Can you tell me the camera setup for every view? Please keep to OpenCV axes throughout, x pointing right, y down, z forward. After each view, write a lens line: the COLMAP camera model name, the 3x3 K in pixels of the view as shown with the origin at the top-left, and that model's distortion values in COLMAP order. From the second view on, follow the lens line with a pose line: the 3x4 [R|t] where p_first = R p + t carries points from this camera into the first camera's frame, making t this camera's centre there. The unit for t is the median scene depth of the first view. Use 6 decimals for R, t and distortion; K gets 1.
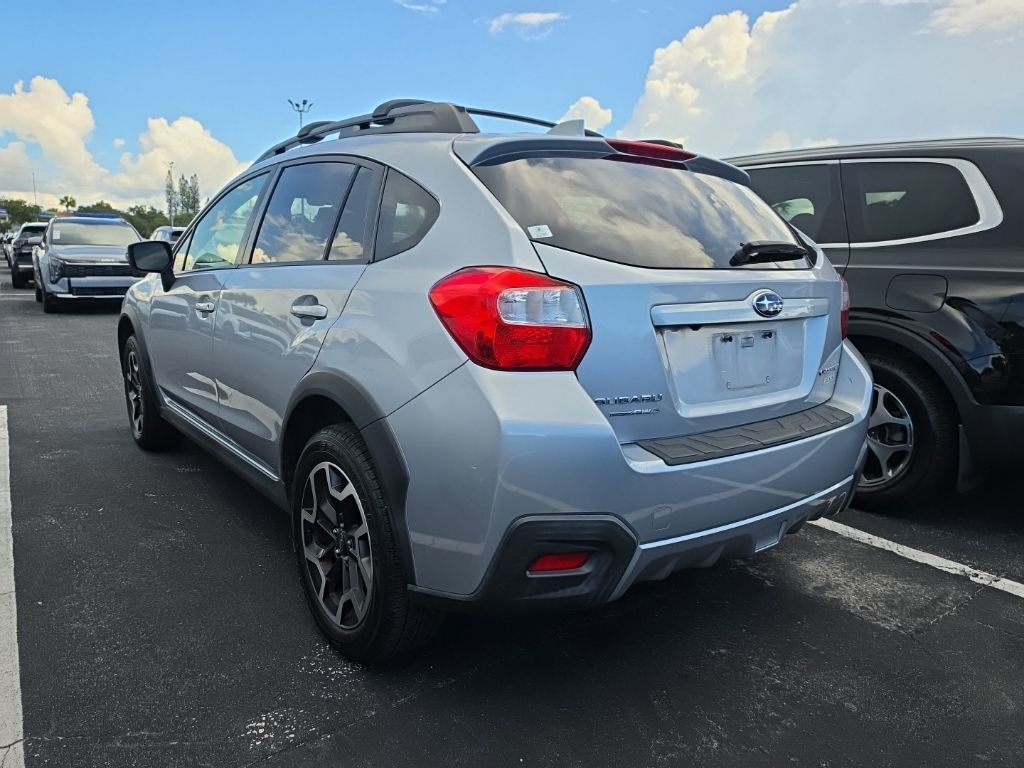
lens RADIAL K [[751.3, 0, 443.1], [0, 751.3, 382.0], [0, 0, 1]] dist [0.000839, -0.002107]
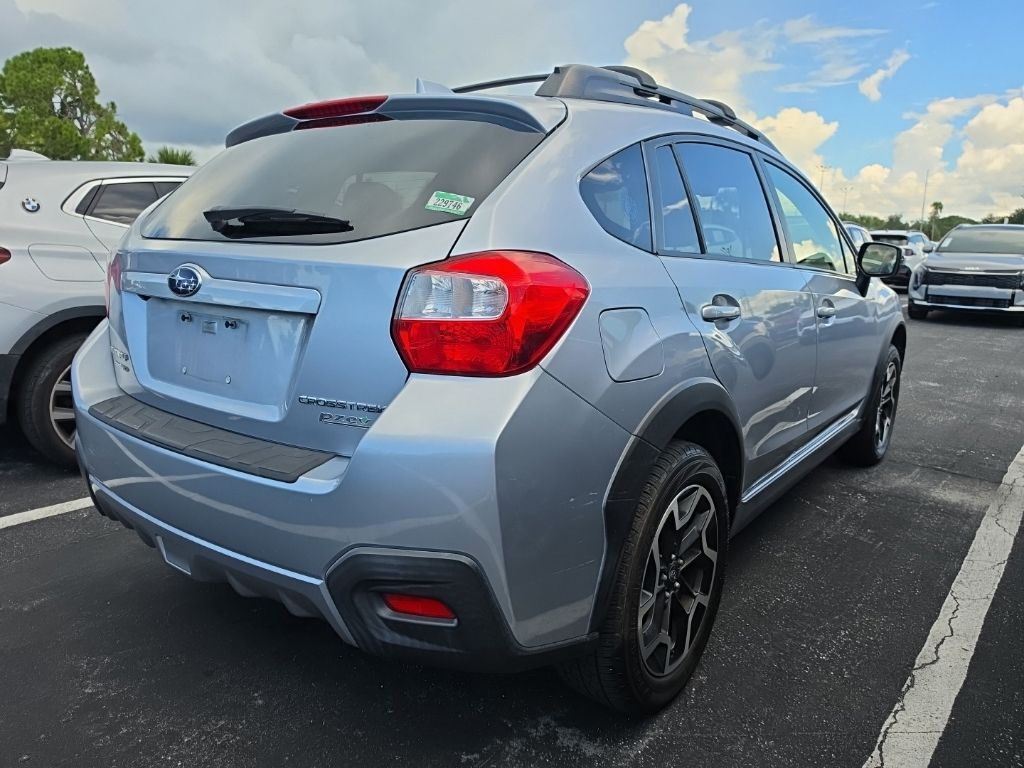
lens RADIAL K [[710.4, 0, 511.8], [0, 710.4, 376.1], [0, 0, 1]] dist [0.002629, -0.001039]
pose [[0.284329, 0.165271, -0.944374, 1.091907], [-0.182049, 0.976415, 0.116068, -0.132740], [0.941284, 0.138921, 0.307710, 0.930605]]
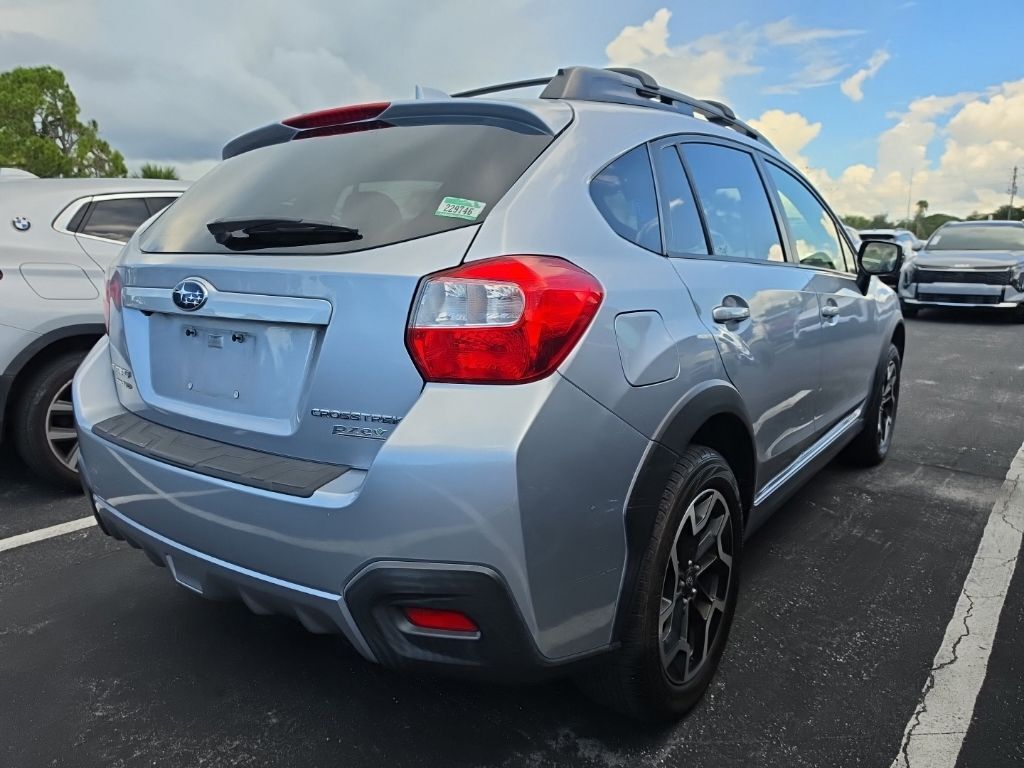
lens RADIAL K [[710.9, 0, 502.4], [0, 710.9, 384.9], [0, 0, 1]] dist [0.002513, -0.002952]
pose [[0.291699, 0.157858, -0.943394, 1.076195], [-0.158042, 0.980686, 0.115231, -0.126453], [0.943363, 0.115483, 0.311013, 0.912344]]
